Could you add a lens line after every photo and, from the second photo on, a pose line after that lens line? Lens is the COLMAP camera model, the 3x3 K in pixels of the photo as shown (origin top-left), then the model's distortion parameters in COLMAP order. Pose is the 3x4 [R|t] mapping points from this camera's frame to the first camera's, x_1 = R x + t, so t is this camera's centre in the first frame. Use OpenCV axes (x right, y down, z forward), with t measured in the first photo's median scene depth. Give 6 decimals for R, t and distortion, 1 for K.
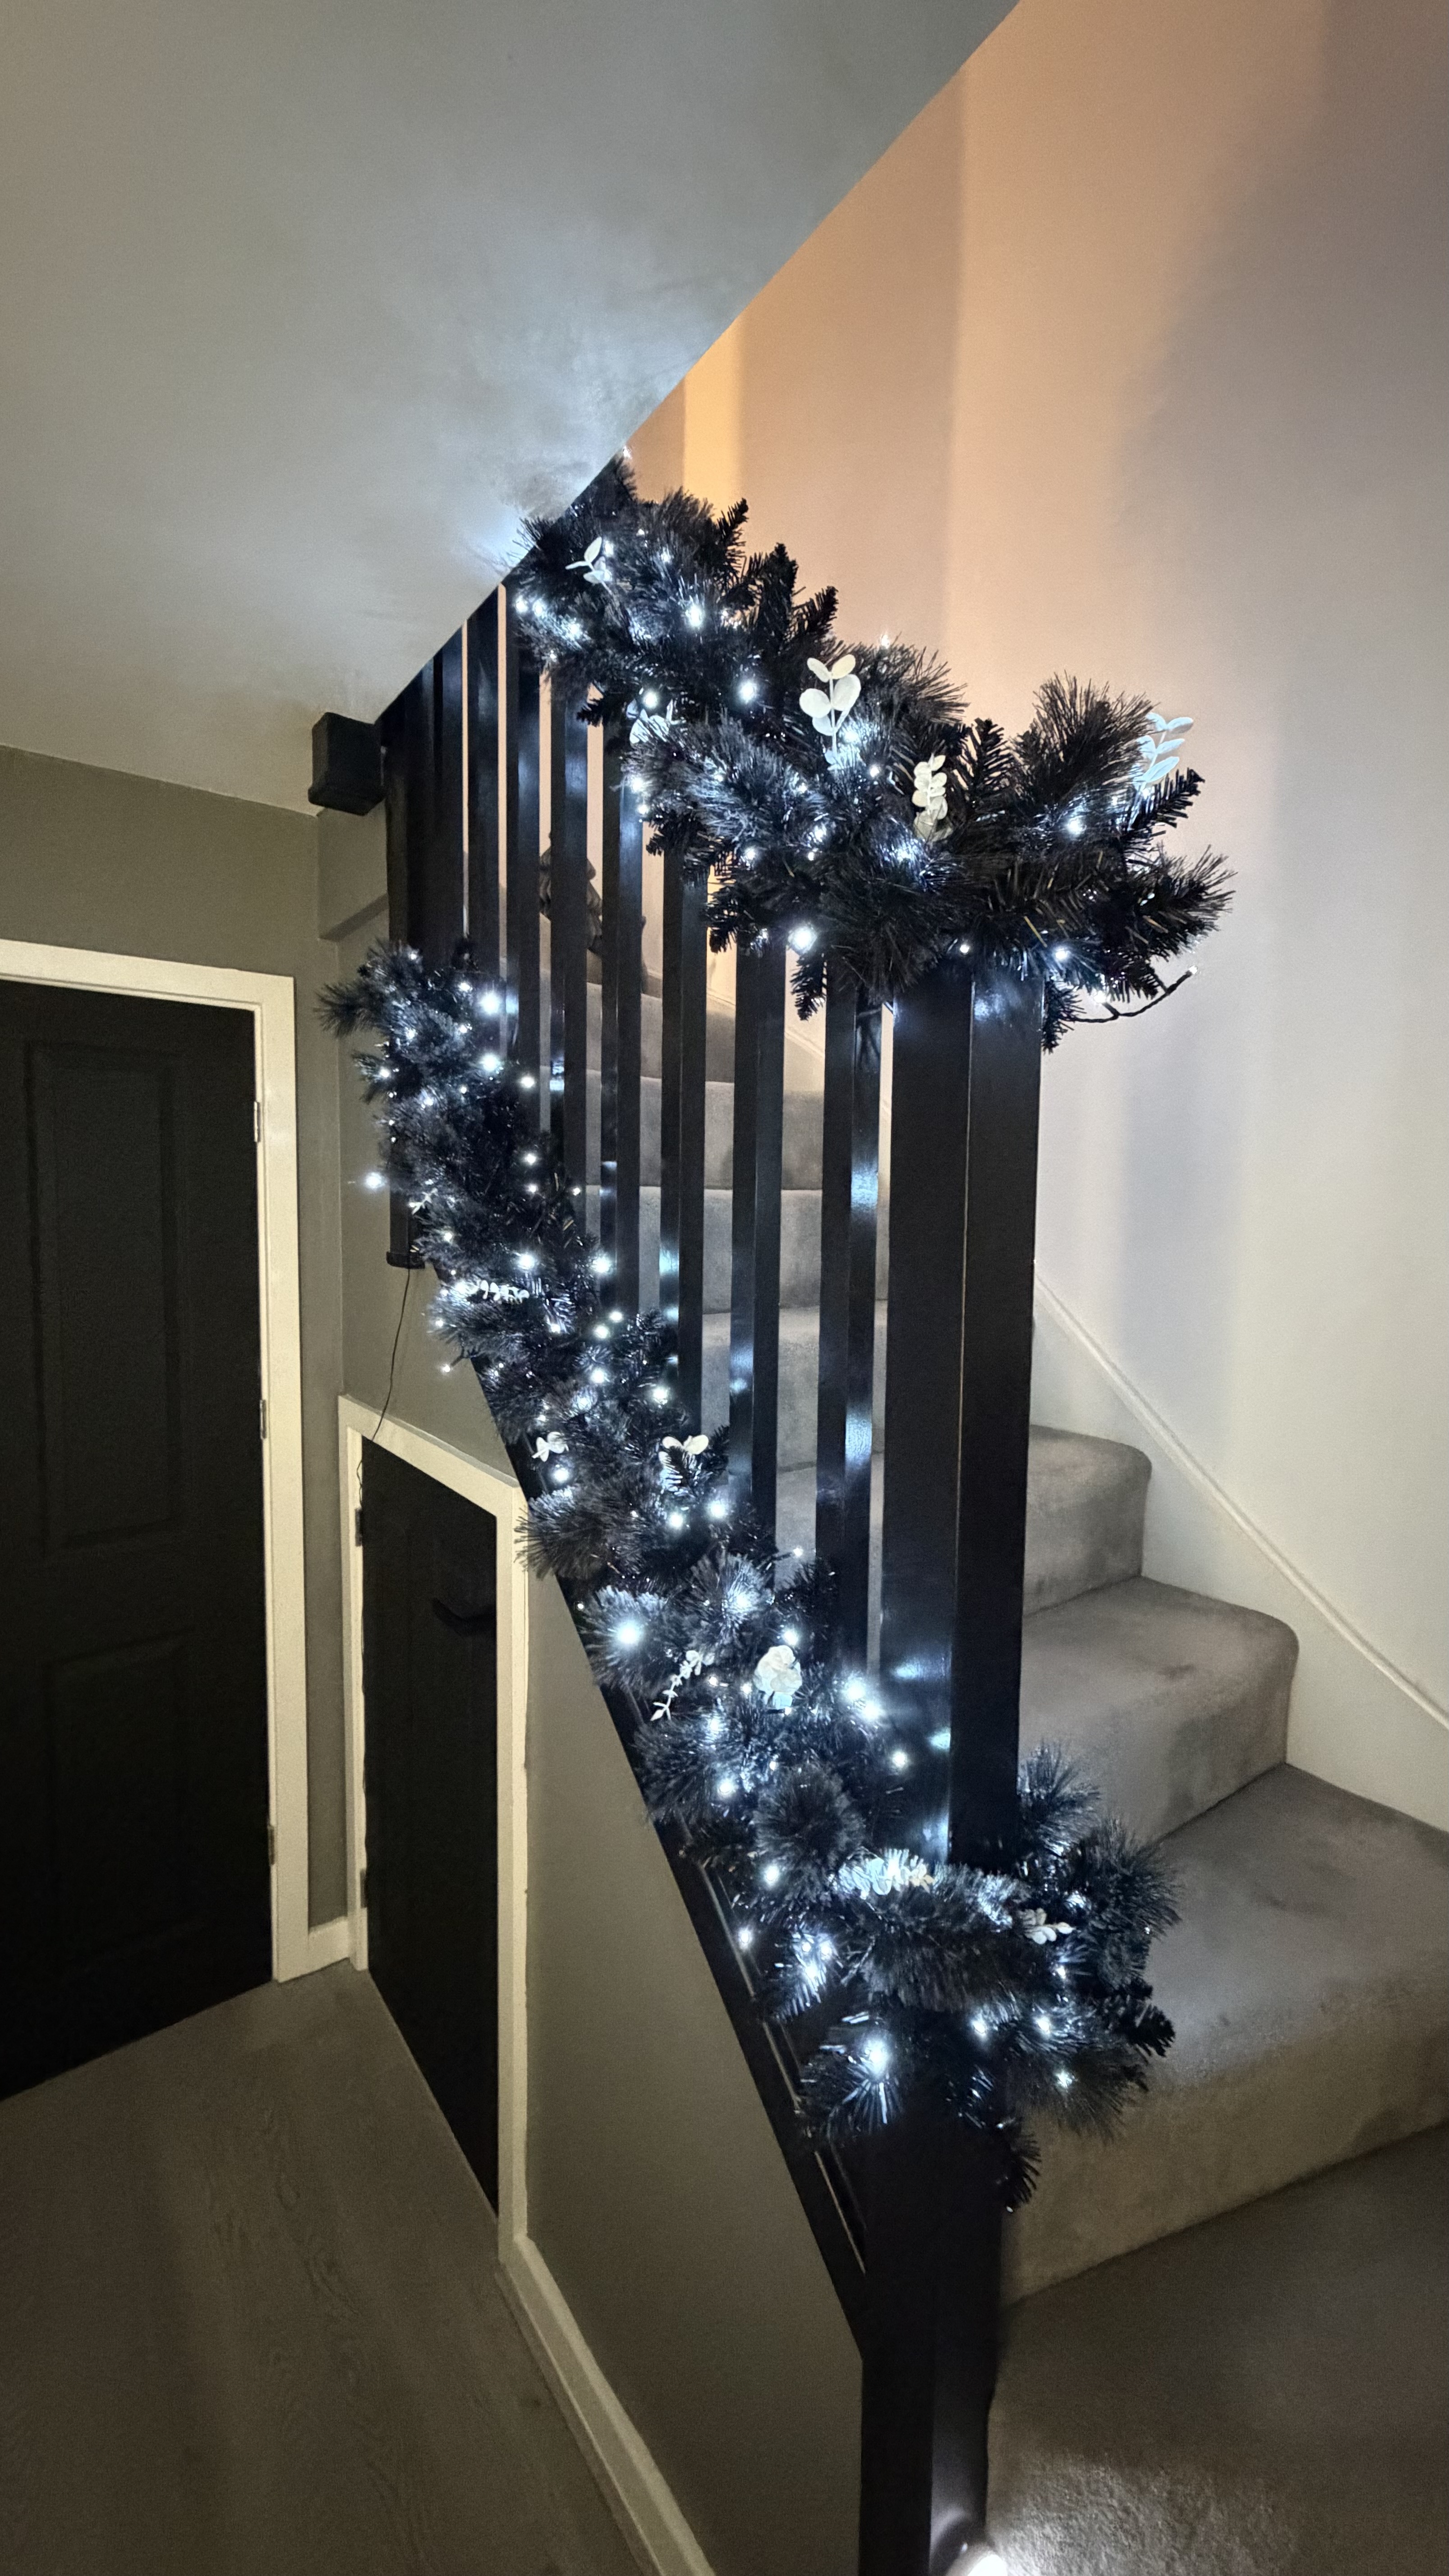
lens RADIAL K [[1027.2, 0, 730.7], [0, 1027.2, 1278.7], [0, 0, 1]] dist [0.002039, -0.000352]
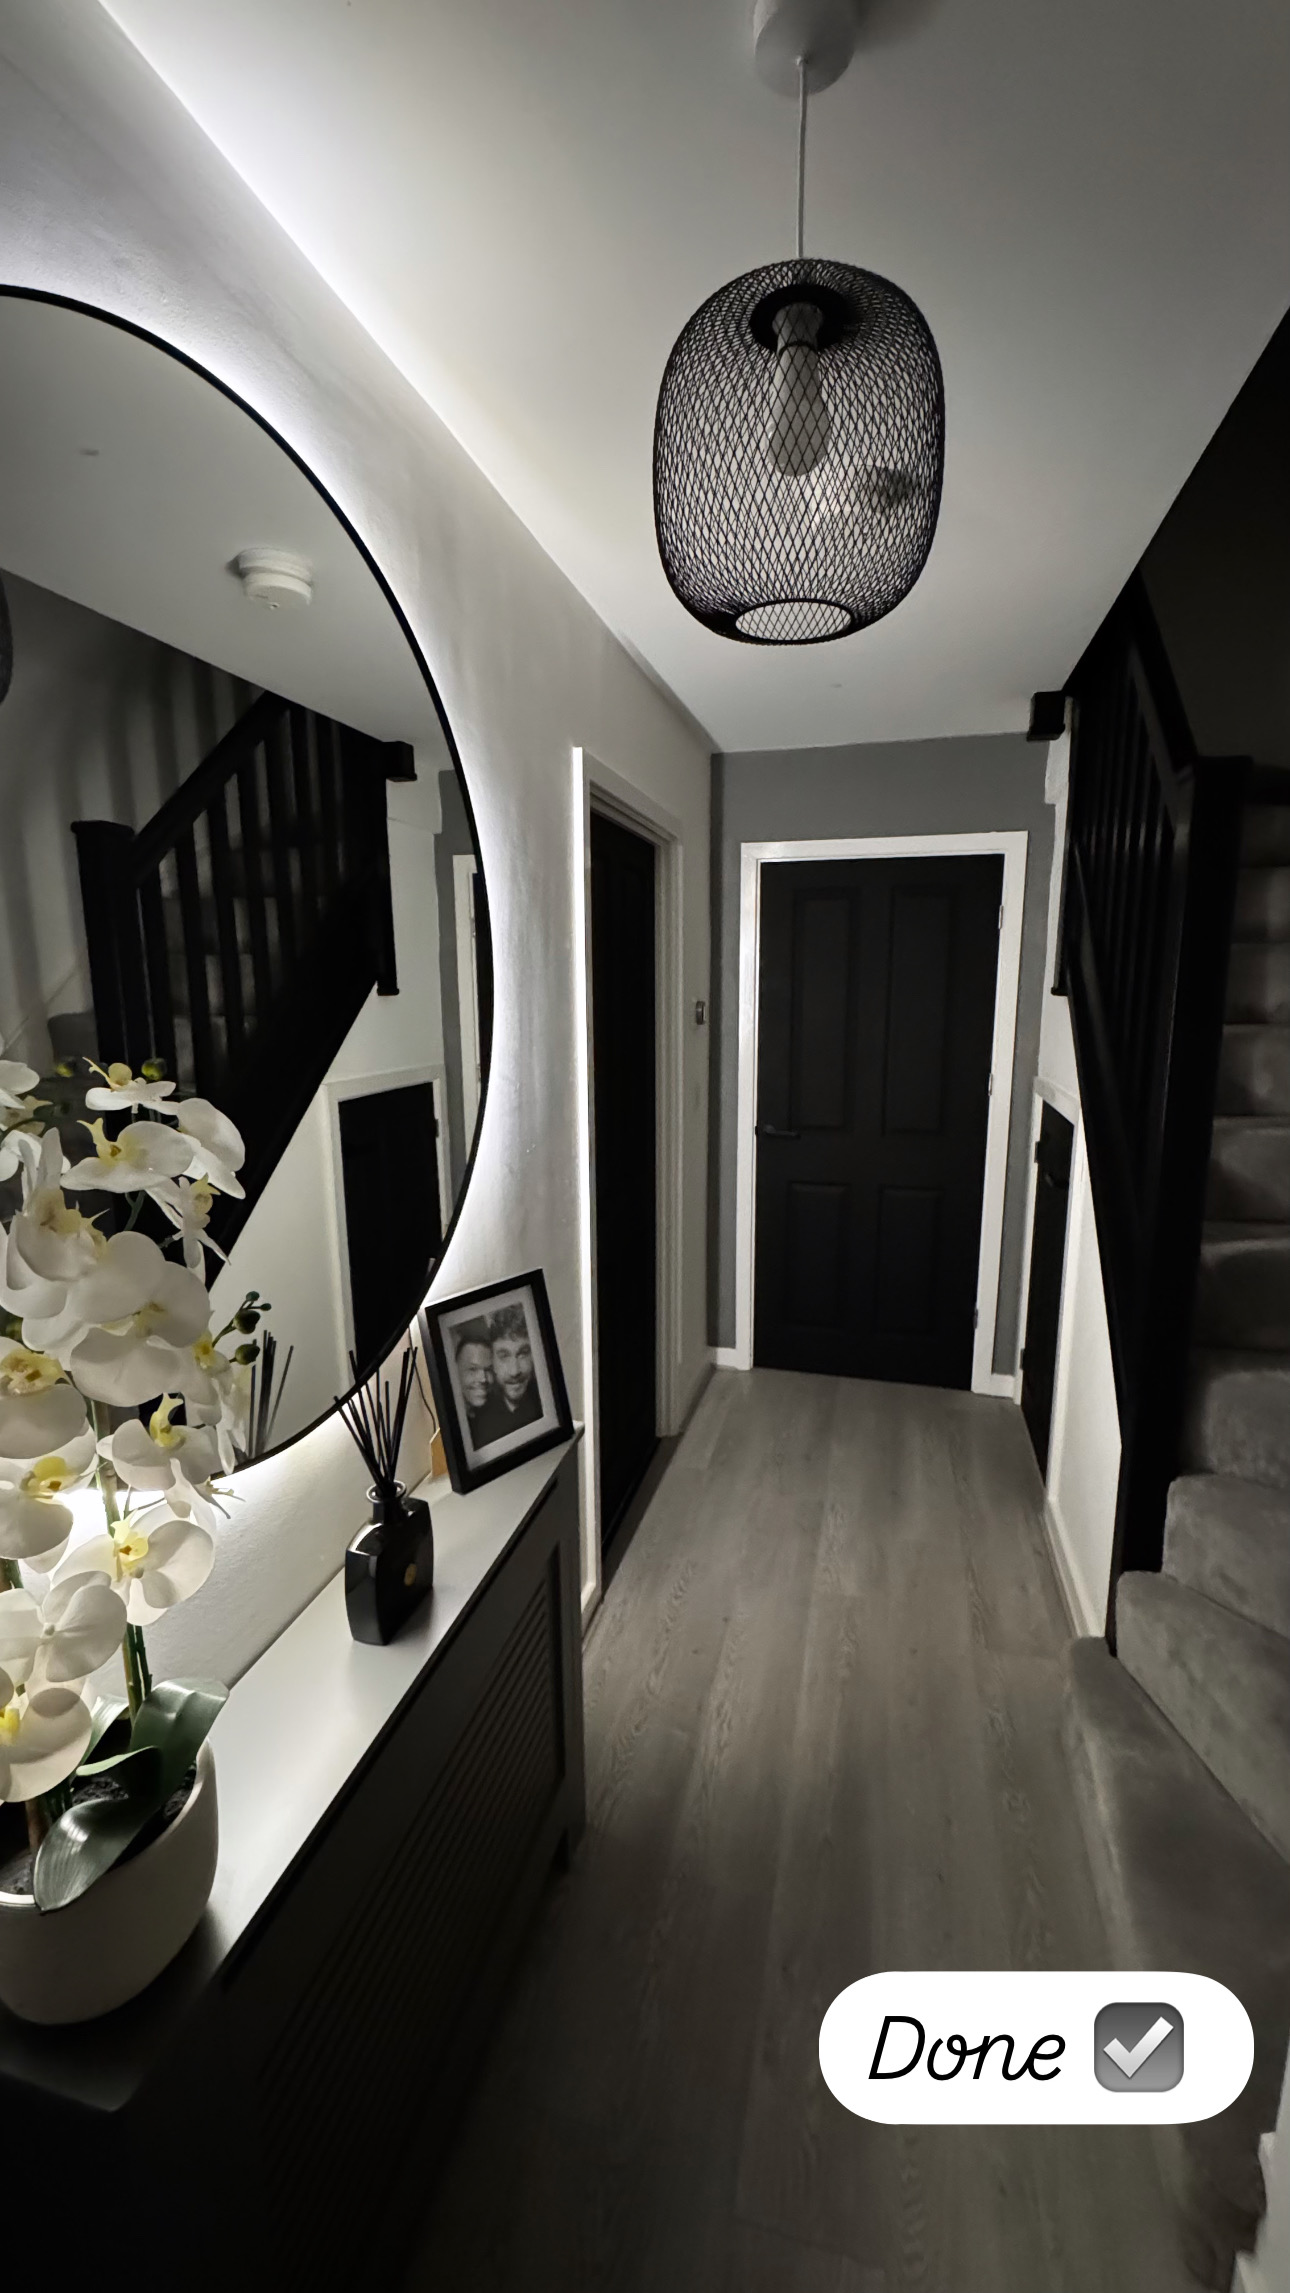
lens RADIAL K [[913.0, 0, 650.7], [0, 913.0, 1149.1], [0, 0, 1]] dist [-0.001482, 0.000342]
pose [[0.630234, 0.120166, -0.767050, 0.401998], [-0.044228, 0.991902, 0.119052, 0.081310], [0.775144, -0.041105, 0.630446, -0.466351]]
